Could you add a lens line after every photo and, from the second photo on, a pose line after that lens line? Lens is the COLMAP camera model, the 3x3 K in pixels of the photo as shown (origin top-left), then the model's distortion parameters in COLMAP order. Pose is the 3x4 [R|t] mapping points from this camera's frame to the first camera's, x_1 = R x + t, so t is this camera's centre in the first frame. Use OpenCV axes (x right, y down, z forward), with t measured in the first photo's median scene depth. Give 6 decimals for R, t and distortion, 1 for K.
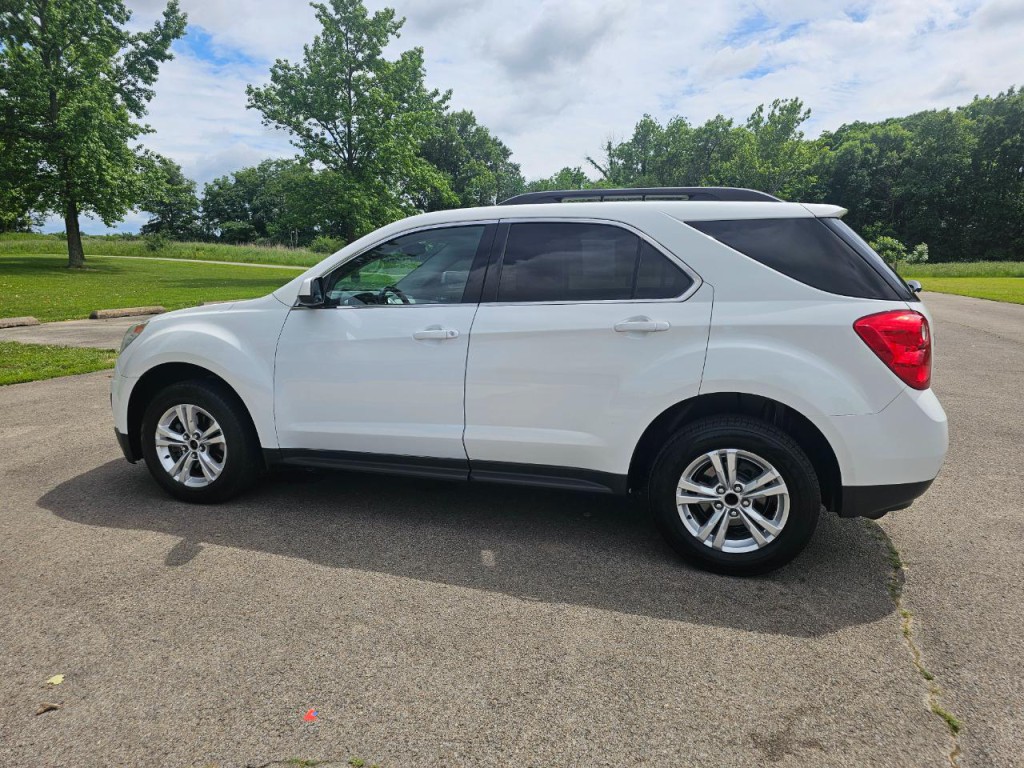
lens RADIAL K [[699.6, 0, 512.9], [0, 699.6, 380.7], [0, 0, 1]] dist [0.055942, -0.040665]
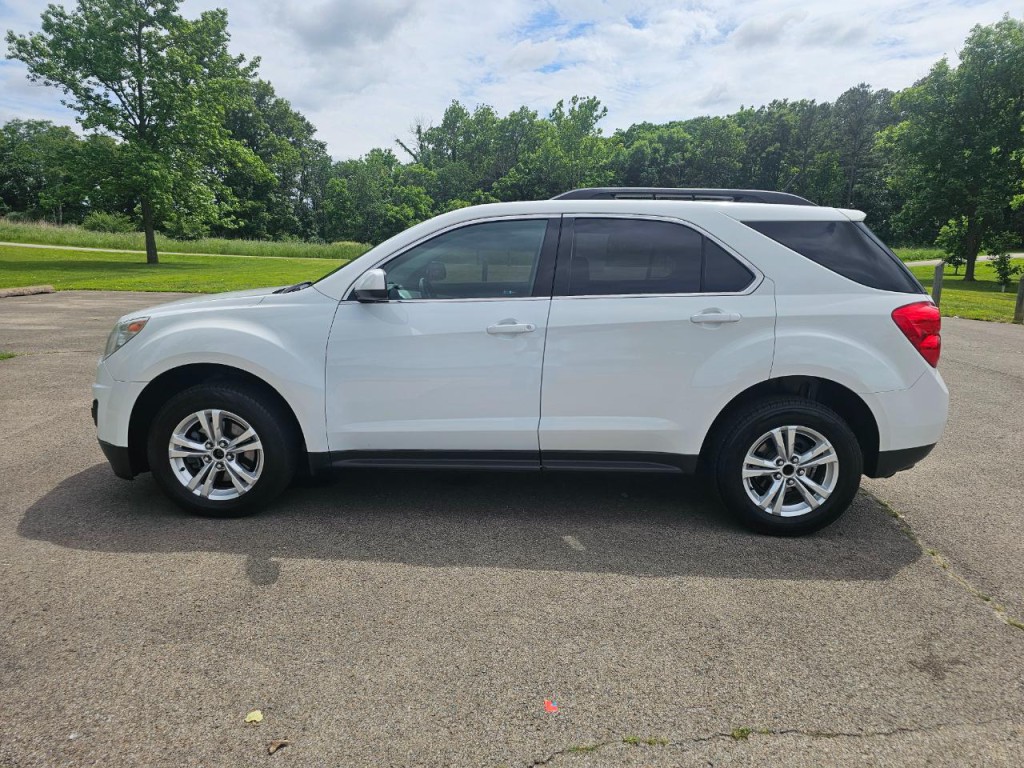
lens RADIAL K [[699.6, 0, 515.6], [0, 699.6, 389.1], [0, 0, 1]] dist [0.055942, -0.040665]
pose [[0.960703, -0.040586, 0.274594, -0.040957], [0.031878, 0.998839, 0.036104, -0.001608], [-0.275741, -0.025932, 0.960882, 0.003346]]
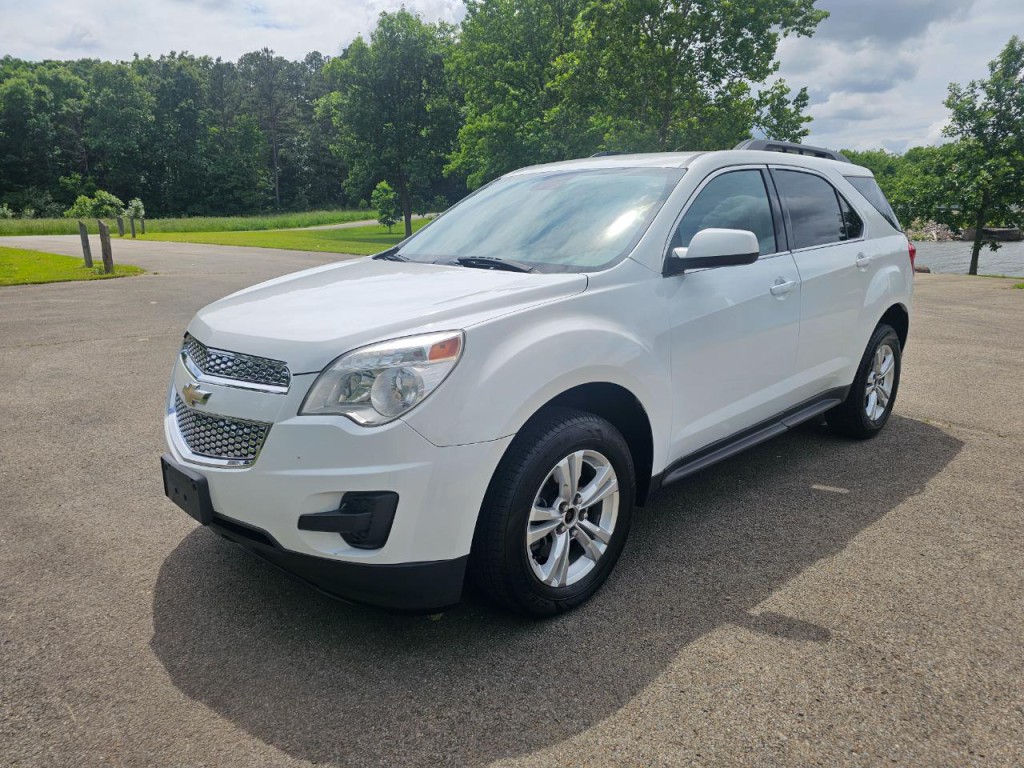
lens RADIAL K [[699.6, 0, 513.0], [0, 699.6, 384.6], [0, 0, 1]] dist [0.055942, -0.040665]
pose [[0.473396, -0.211691, 0.855034, -0.120145], [0.156271, 0.975478, 0.154991, -0.015151], [-0.866877, 0.060245, 0.494869, 0.091354]]
